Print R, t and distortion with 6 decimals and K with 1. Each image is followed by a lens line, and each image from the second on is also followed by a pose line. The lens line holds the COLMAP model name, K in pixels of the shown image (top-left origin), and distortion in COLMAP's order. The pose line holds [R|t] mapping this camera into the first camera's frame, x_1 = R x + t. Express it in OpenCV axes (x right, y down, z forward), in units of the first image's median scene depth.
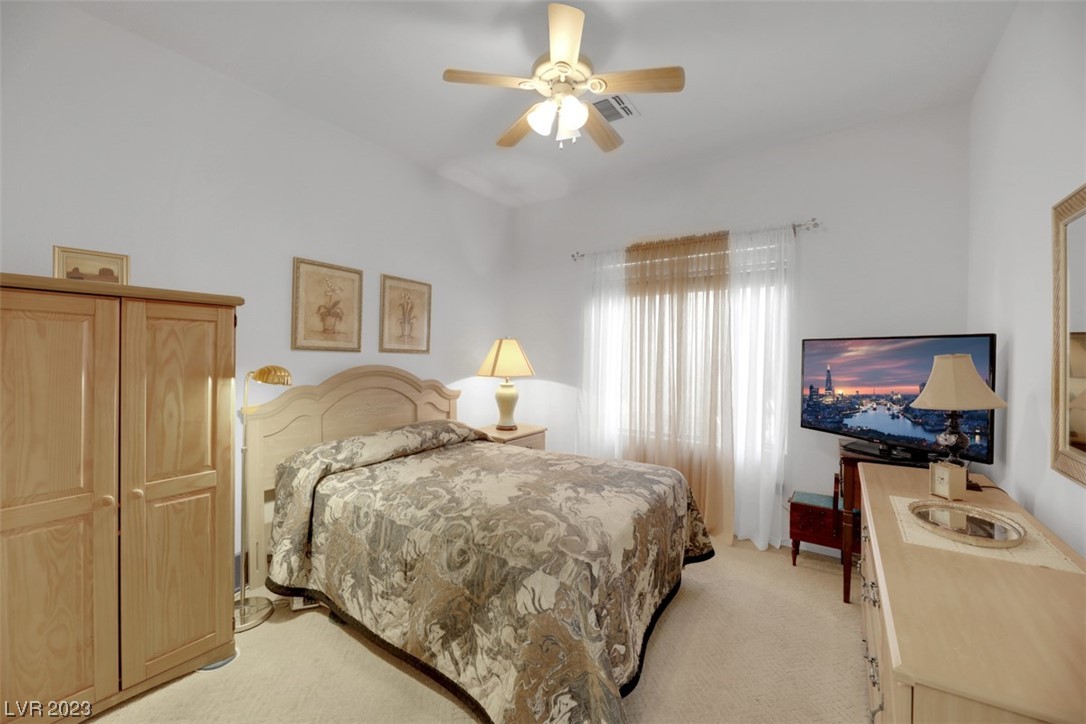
lens RADIAL K [[438.5, 0, 537.2], [0, 438.5, 360.3], [0, 0, 1]] dist [-0.001238, -0.000576]
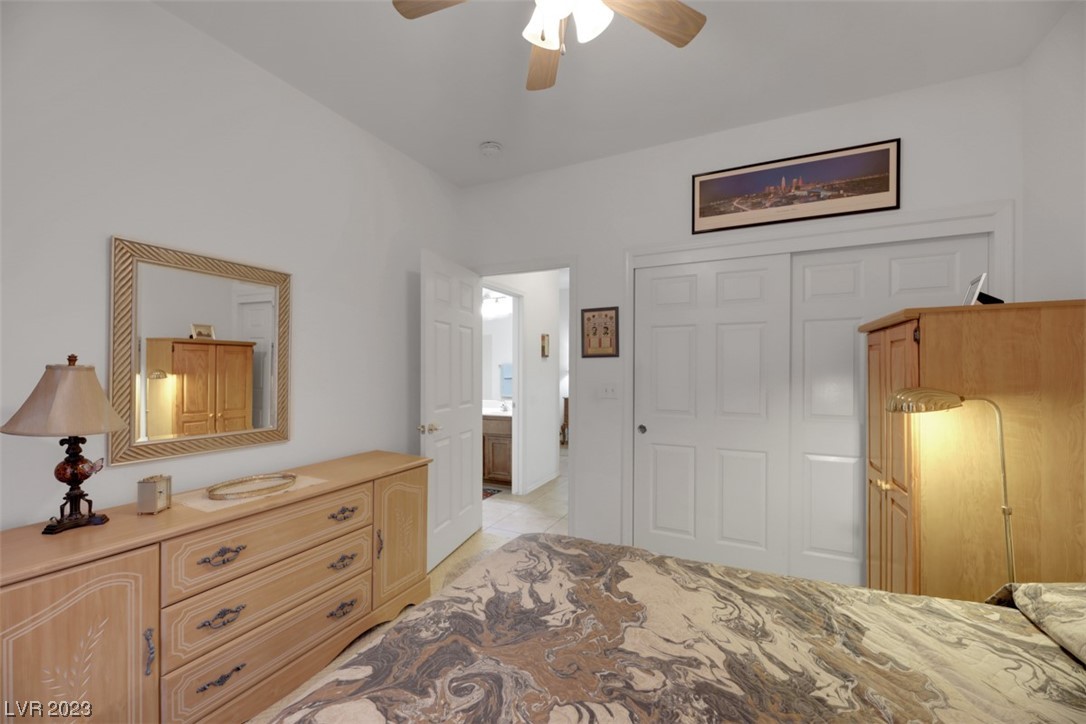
lens RADIAL K [[438.5, 0, 537.2], [0, 438.5, 360.3], [0, 0, 1]] dist [-0.001238, -0.000576]
pose [[-0.988954, -0.013878, -0.147571, 0.182161], [-0.012565, 0.999873, -0.009826, -0.019860], [0.147689, -0.007864, -0.989003, 1.624332]]
